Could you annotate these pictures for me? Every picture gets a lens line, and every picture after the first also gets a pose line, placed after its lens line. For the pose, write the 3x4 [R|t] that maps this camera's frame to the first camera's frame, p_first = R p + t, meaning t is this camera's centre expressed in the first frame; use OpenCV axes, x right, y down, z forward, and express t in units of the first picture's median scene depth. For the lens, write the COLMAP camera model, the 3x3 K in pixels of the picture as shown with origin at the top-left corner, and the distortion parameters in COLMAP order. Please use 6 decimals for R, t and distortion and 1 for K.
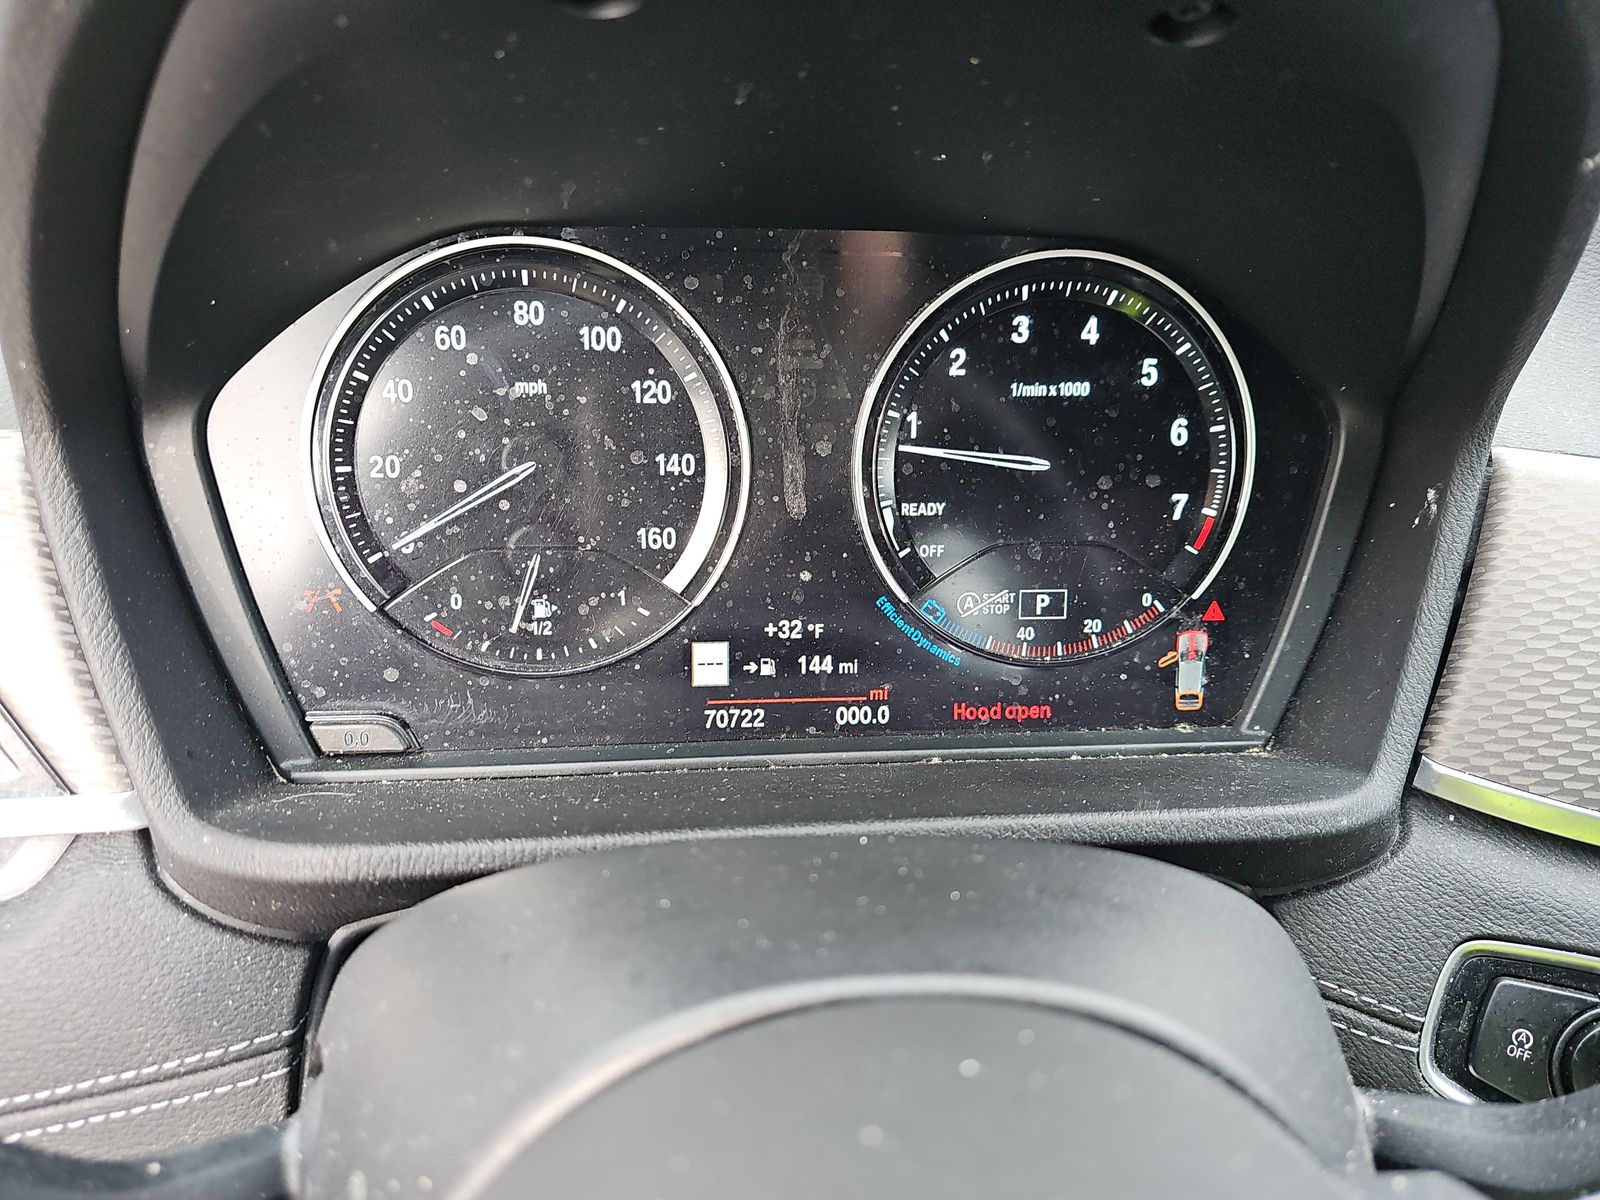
lens RADIAL K [[1080.2, 0, 803.9], [0, 1080.2, 601.2], [0, 0, 1]] dist [0.020846, -0.005546]
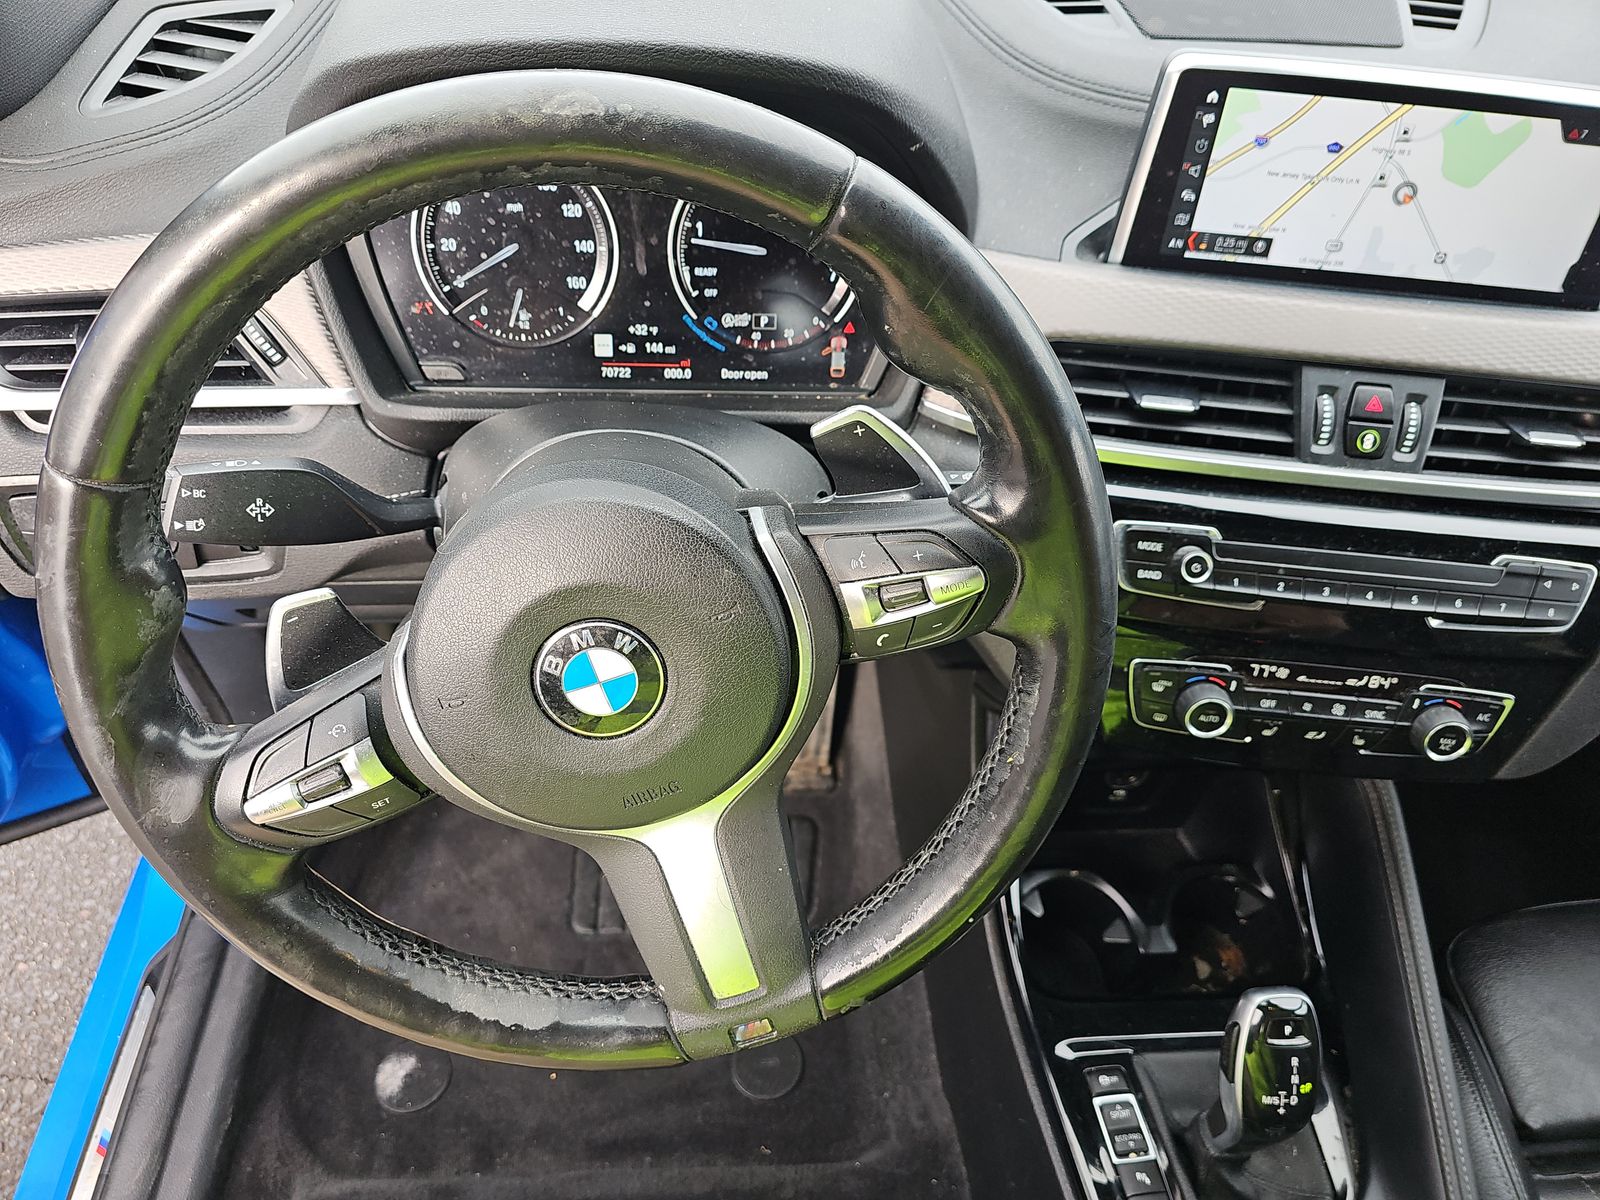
lens RADIAL K [[1080.2, 0, 792.7], [0, 1080.2, 599.3], [0, 0, 1]] dist [0.020846, -0.005546]
pose [[0.998172, 0.041649, -0.043806, 0.409152], [-0.030209, 0.971460, 0.235272, 0.032286], [0.052355, -0.233519, 0.970942, -1.194261]]
